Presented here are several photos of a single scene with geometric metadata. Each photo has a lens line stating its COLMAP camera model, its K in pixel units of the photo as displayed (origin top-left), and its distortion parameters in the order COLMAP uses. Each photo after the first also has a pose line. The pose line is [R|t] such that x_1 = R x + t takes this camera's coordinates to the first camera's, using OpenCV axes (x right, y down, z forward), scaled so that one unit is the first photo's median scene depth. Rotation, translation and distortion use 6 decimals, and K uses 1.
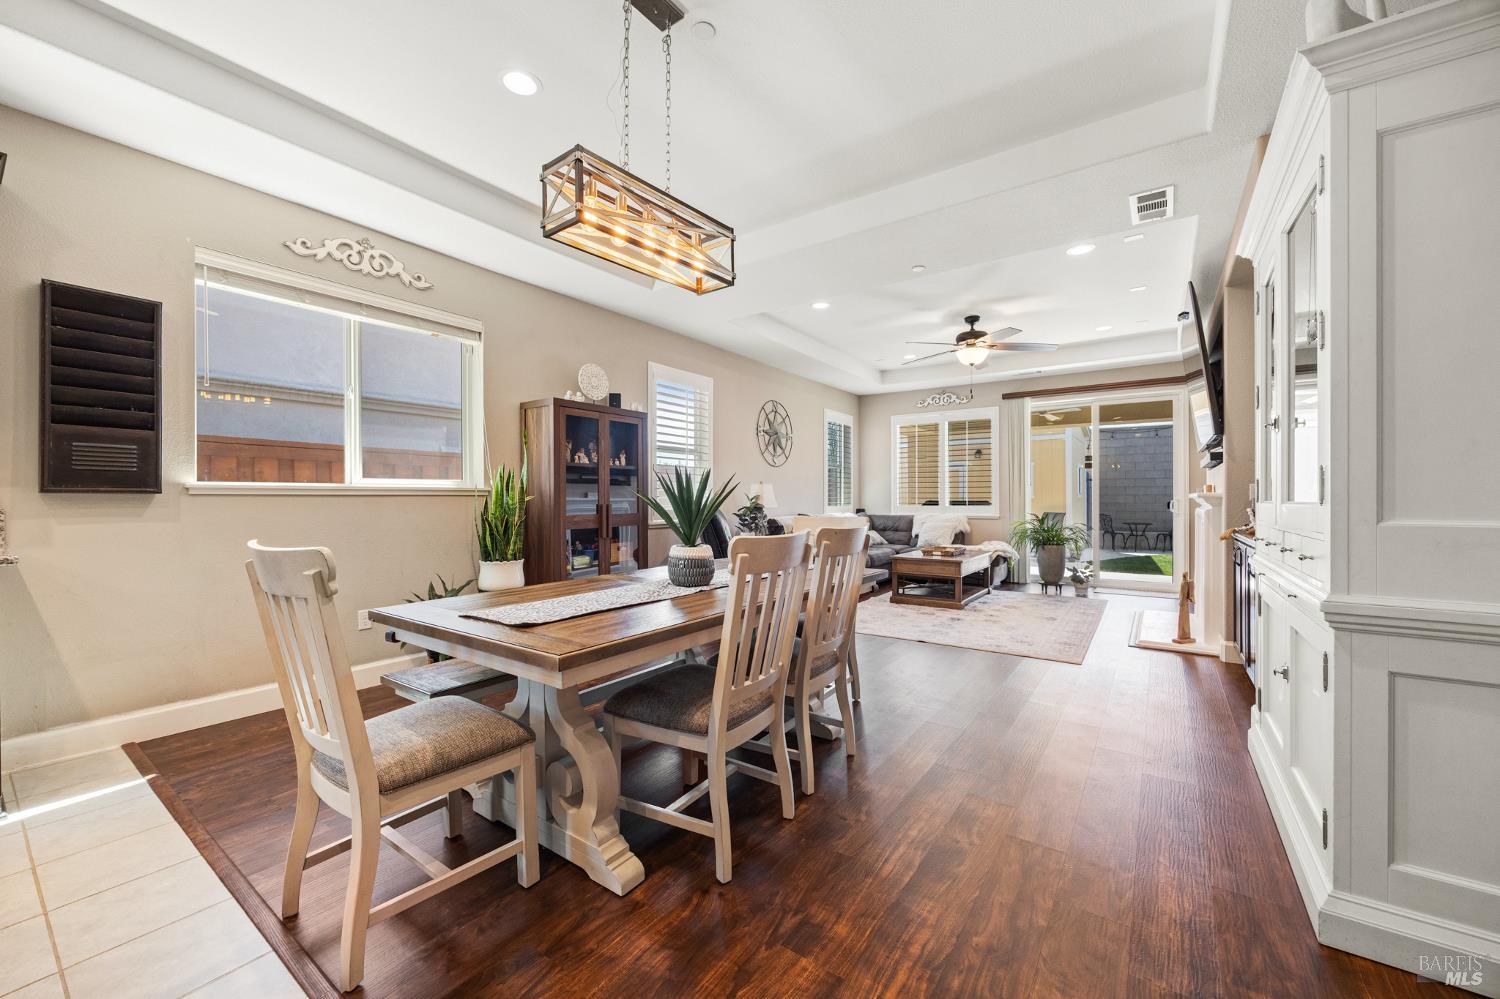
lens RADIAL K [[578.6, 0, 743.5], [0, 578.6, 502.5], [0, 0, 1]] dist [-0.008162, 0.000096]
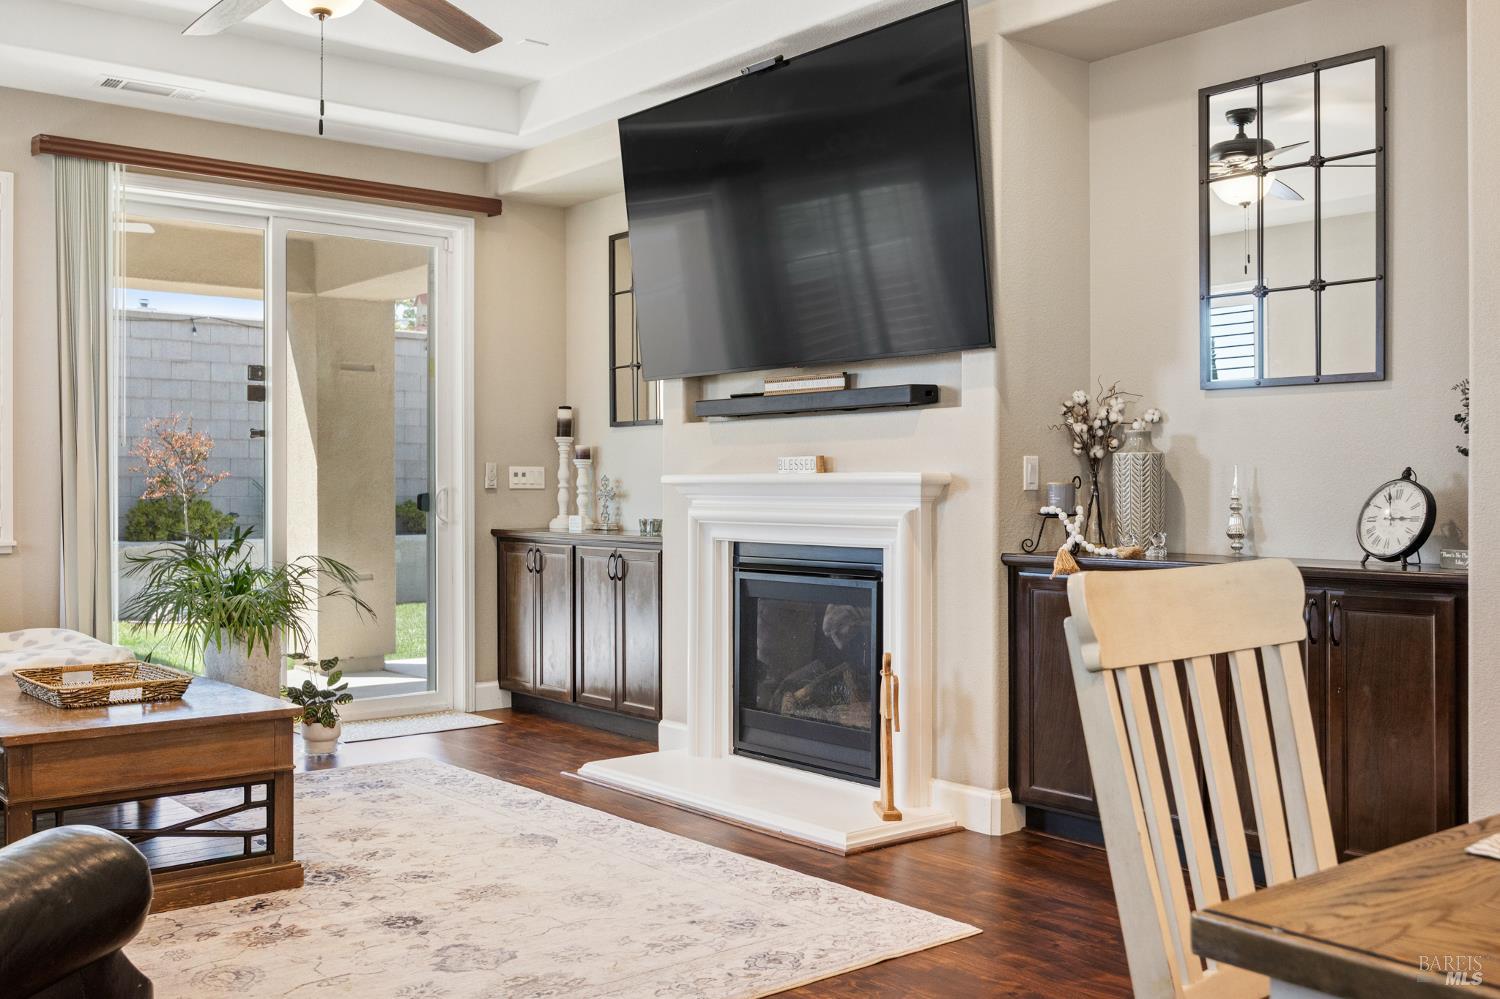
lens RADIAL K [[1447.5, 0, 750.0], [0, 1447.5, 499.5], [0, 0, 1]] dist [-0.000237, 0.000457]
pose [[0.265974, -0.006279, 0.963960, -0.219103], [0.003429, 0.999979, 0.005568, -0.002623], [-0.963974, 0.001824, 0.265989, 0.550195]]
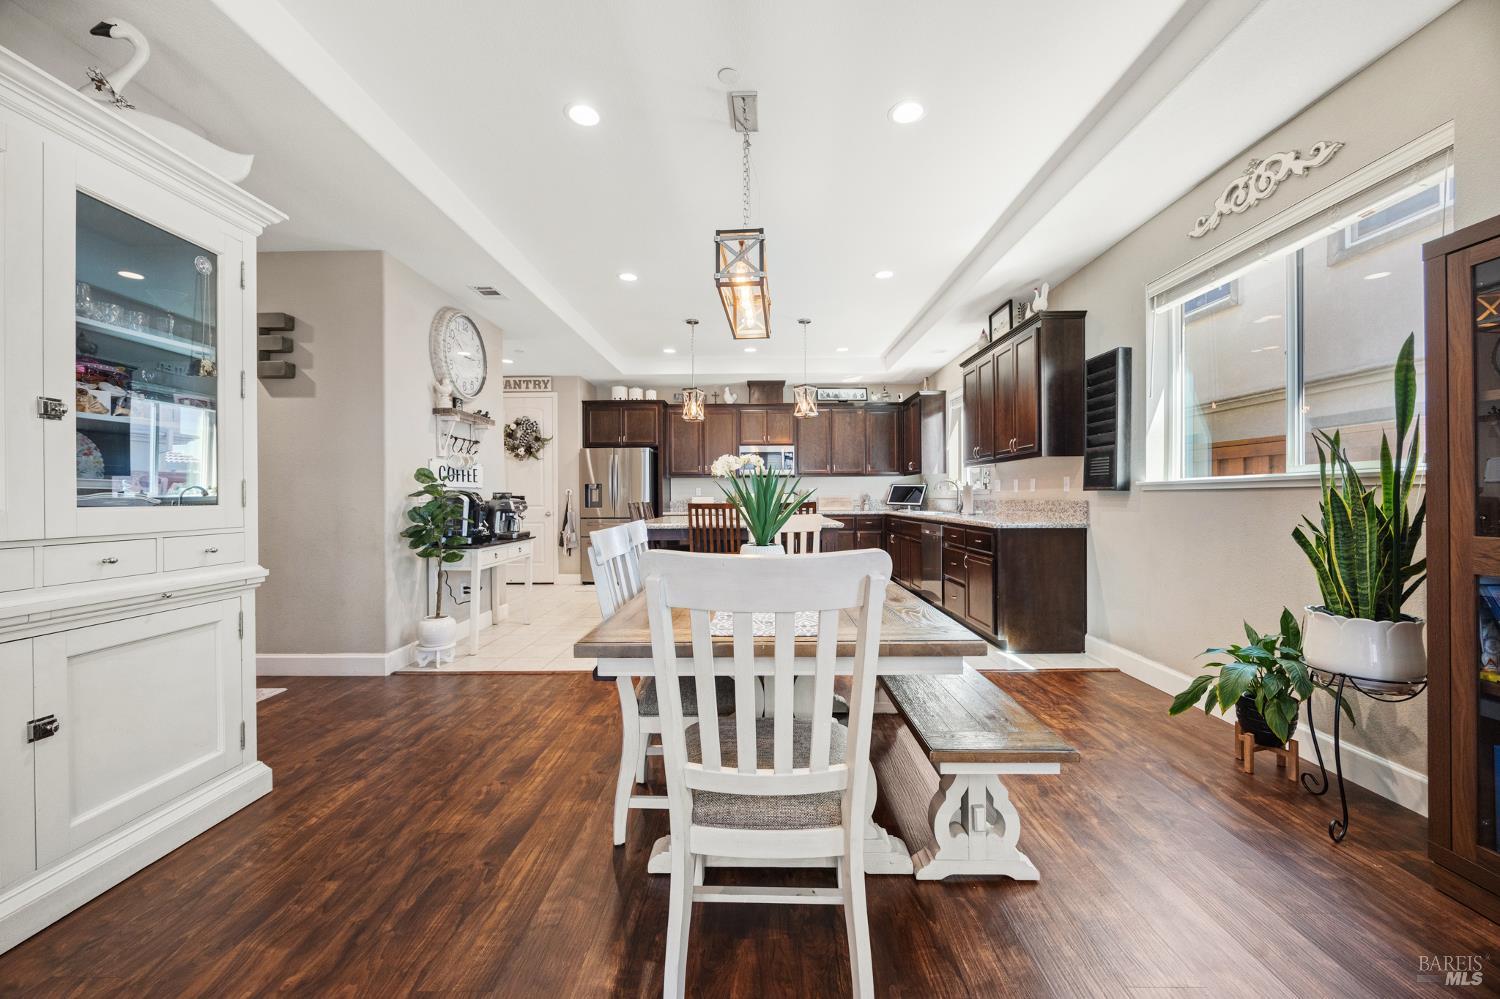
lens RADIAL K [[570.4, 0, 747.4], [0, 570.4, 495.2], [0, 0, 1]] dist [-0.008390, 0.000292]
pose [[-0.823996, 0.005445, -0.566569, 0.187081], [0.005946, 0.999982, 0.000963, -0.004739], [0.566564, -0.002575, -0.824014, 0.671404]]
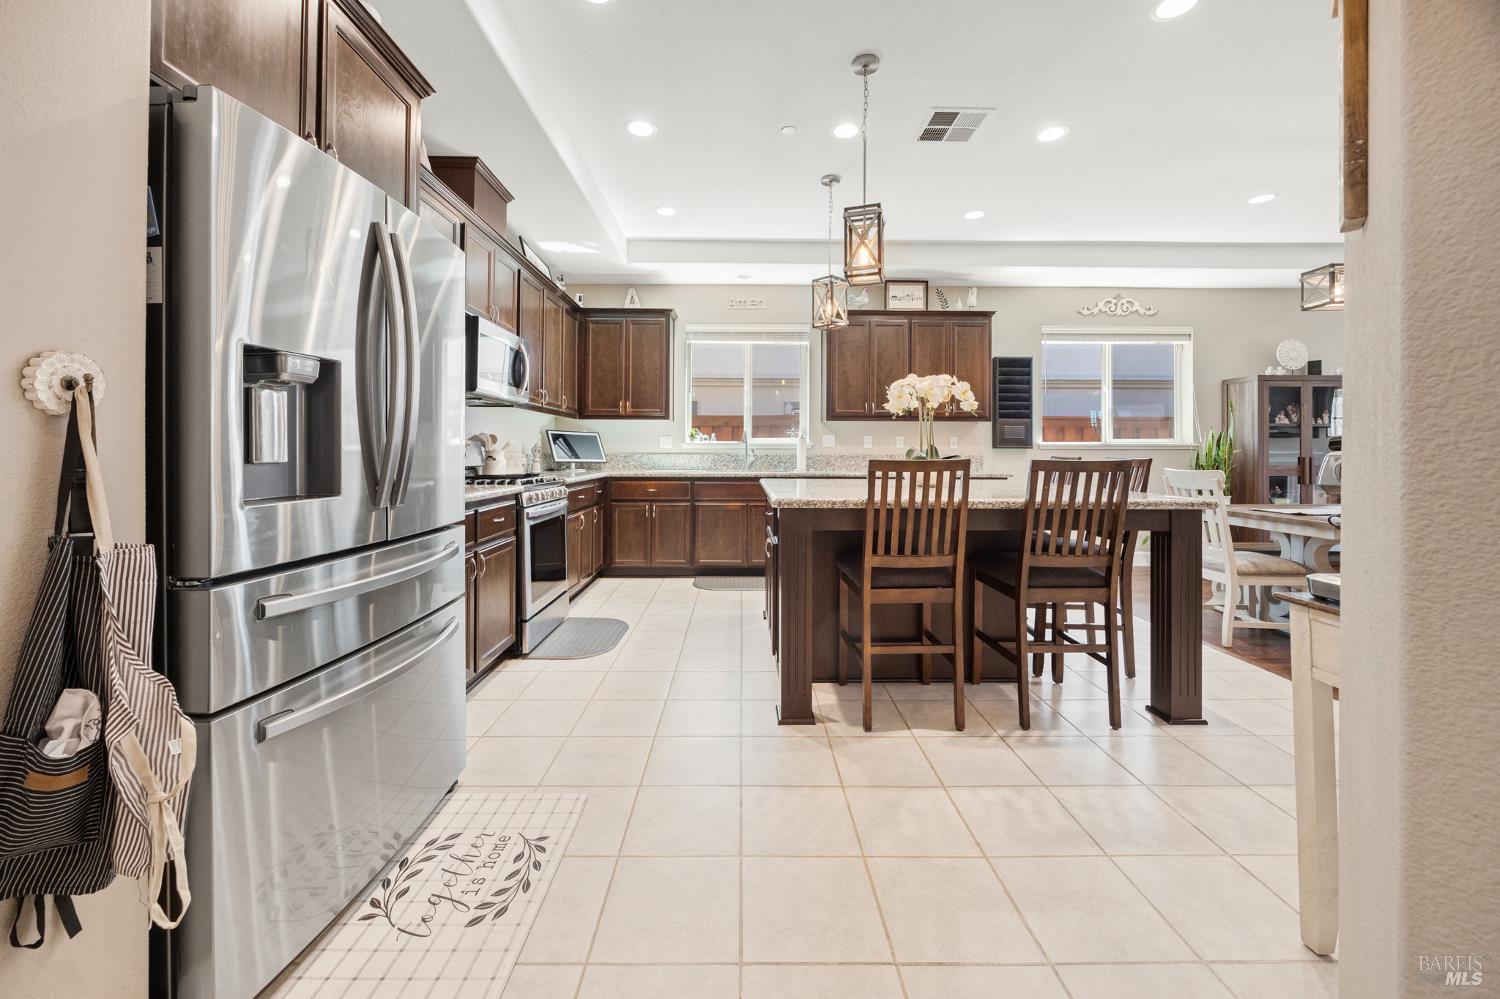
lens RADIAL K [[580.0, 0, 750.3], [0, 580.0, 450.2], [0, 0, 1]] dist [-0.000218, 0.000135]
pose [[0.594702, 0.002636, -0.803942, 0.029843], [-0.009235, 0.999951, -0.003552, 0.002953], [0.803893, 0.009537, 0.594697, -0.452897]]
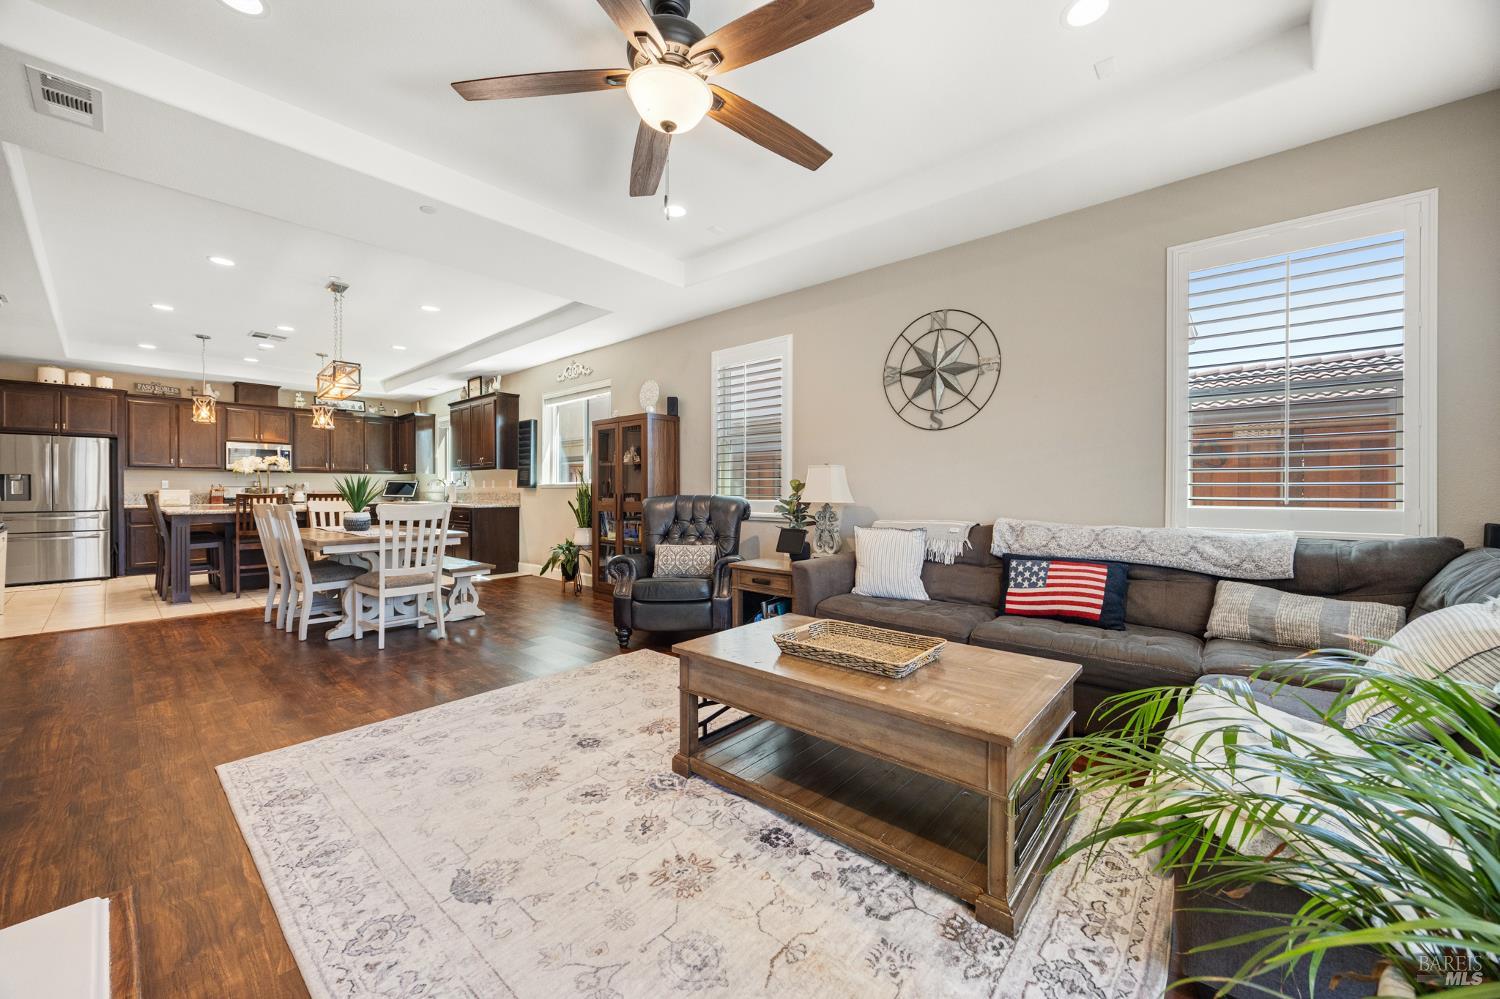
lens RADIAL K [[567.0, 0, 764.0], [0, 567.0, 489.3], [0, 0, 1]] dist [-0.009863, -0.000020]
pose [[-0.085473, 0.000042, -0.996340, 0.684948], [-0.003076, 0.999995, 0.000306, -0.005175], [0.996336, 0.003091, -0.085472, 0.992489]]
